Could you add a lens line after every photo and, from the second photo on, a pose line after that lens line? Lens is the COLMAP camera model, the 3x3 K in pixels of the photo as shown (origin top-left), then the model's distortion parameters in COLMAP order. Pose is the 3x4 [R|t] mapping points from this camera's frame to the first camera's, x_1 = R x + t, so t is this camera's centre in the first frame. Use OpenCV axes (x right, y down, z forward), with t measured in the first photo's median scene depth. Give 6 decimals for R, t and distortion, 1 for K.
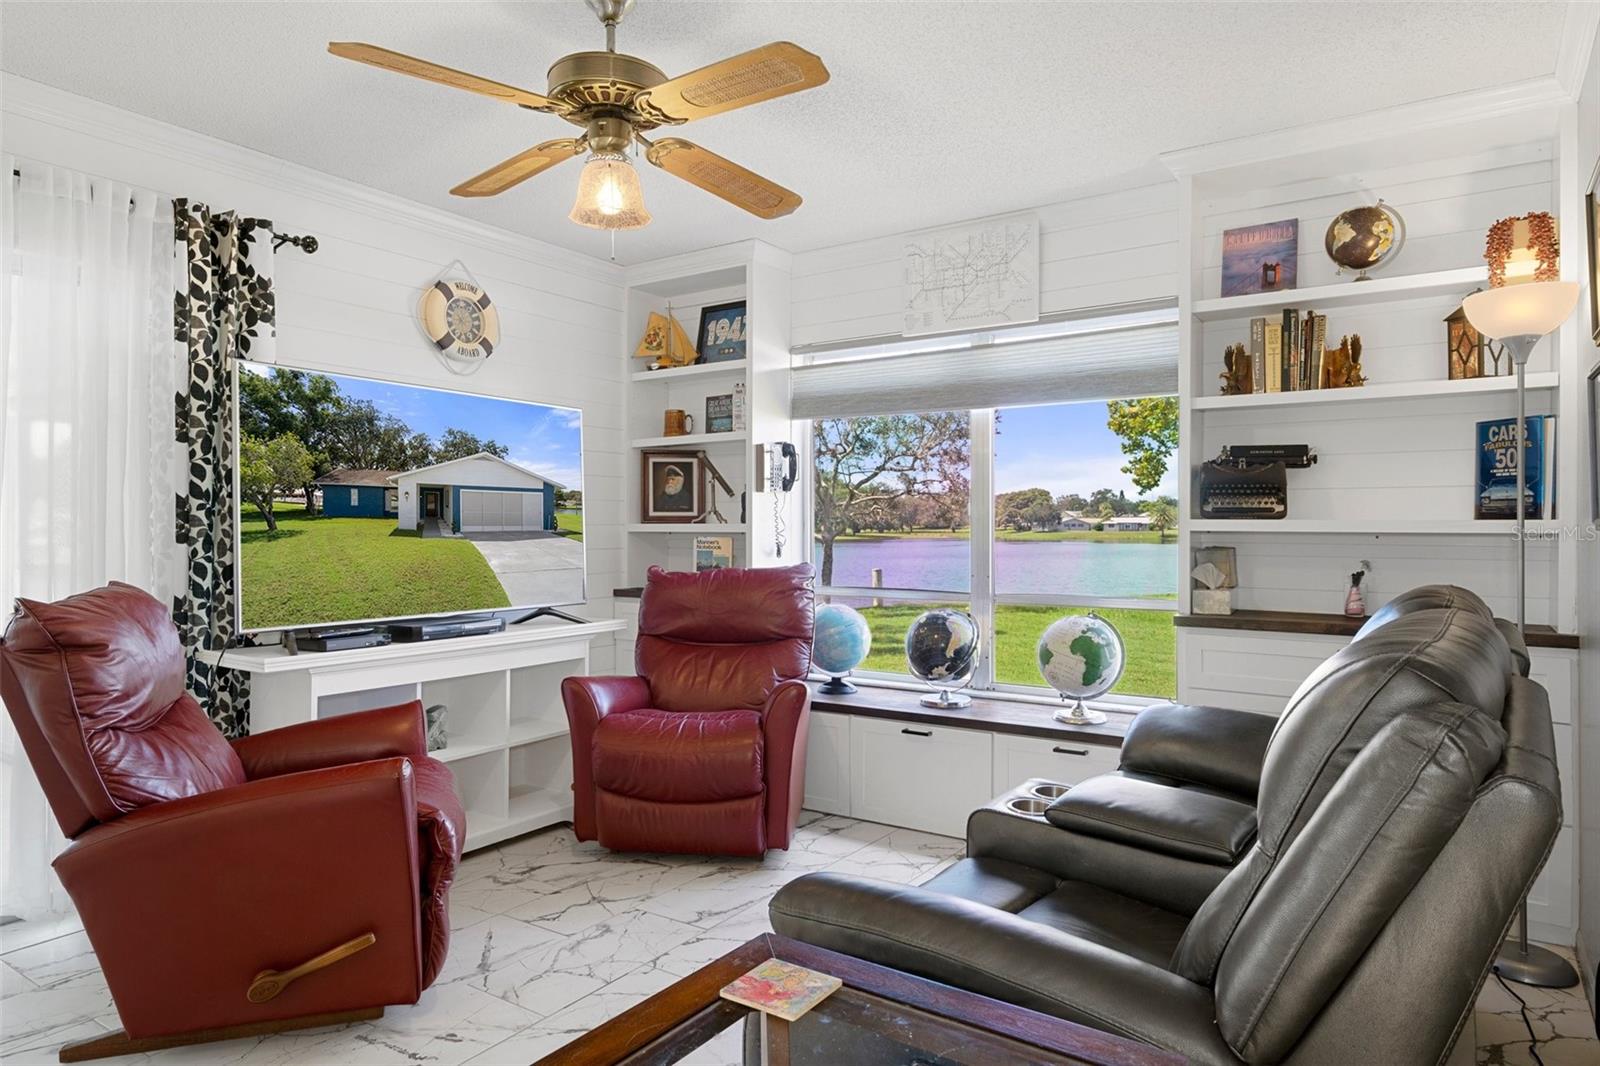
lens RADIAL K [[987.4, 0, 801.7], [0, 987.4, 522.2], [0, 0, 1]] dist [0.003466, 0.002328]
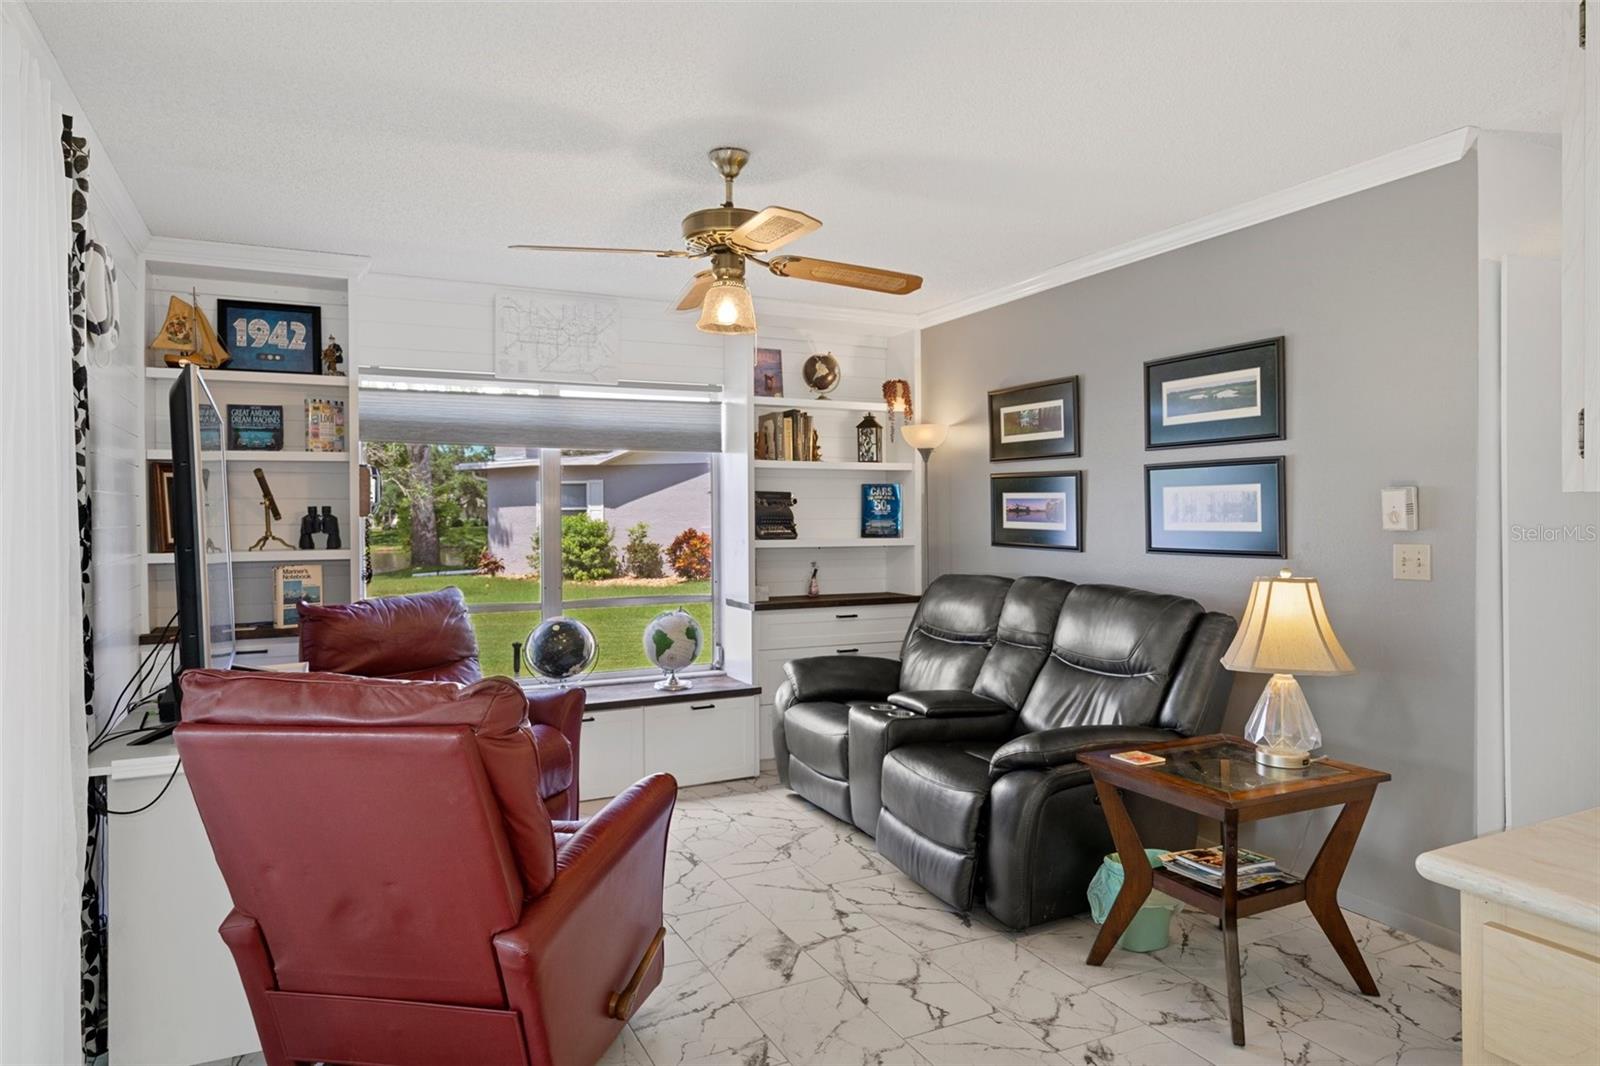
lens RADIAL K [[987.4, 0, 799.6], [0, 987.4, 526.9], [0, 0, 1]] dist [0.003466, 0.002328]
pose [[0.485841, -0.013129, 0.873949, -0.880035], [0.000419, 0.999891, 0.014788, -0.045082], [-0.874047, -0.006818, 0.485793, 0.198473]]
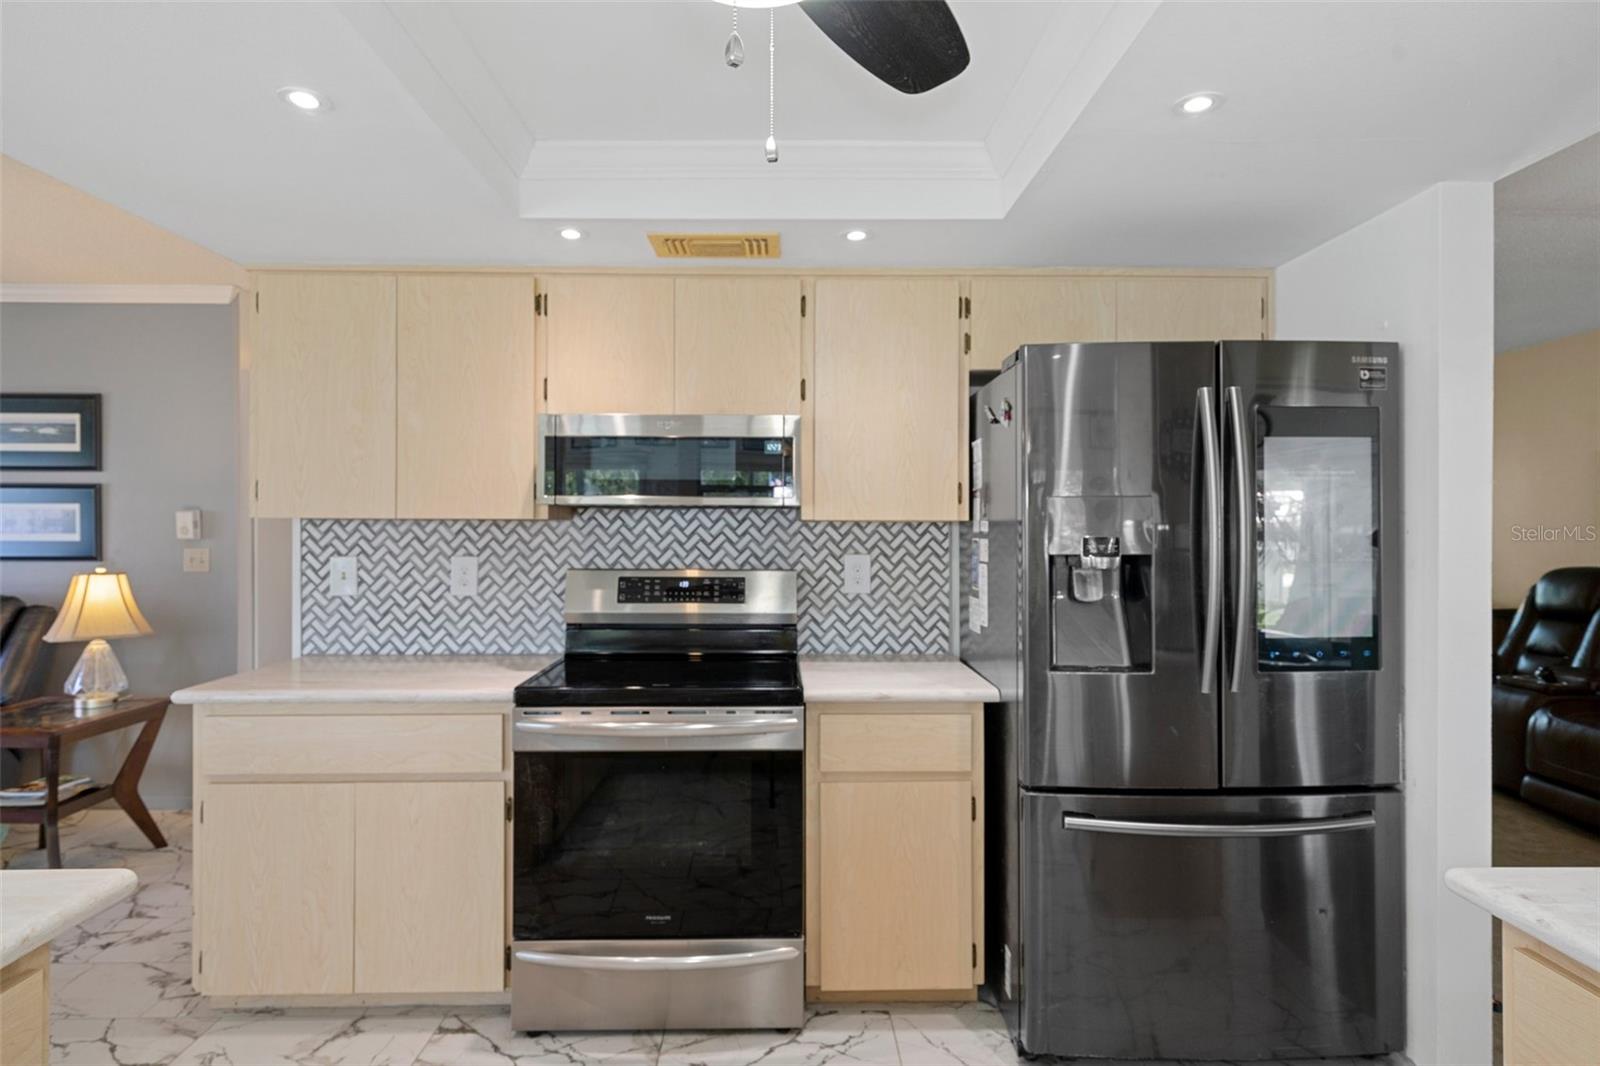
lens RADIAL K [[881.4, 0, 795.2], [0, 881.4, 526.7], [0, 0, 1]] dist [0.000987, -0.000918]
pose [[-0.577347, 0.002156, 0.816496, -1.267578], [-0.008883, 0.999921, -0.008922, -0.041809], [-0.816451, -0.012404, -0.577282, 0.177114]]
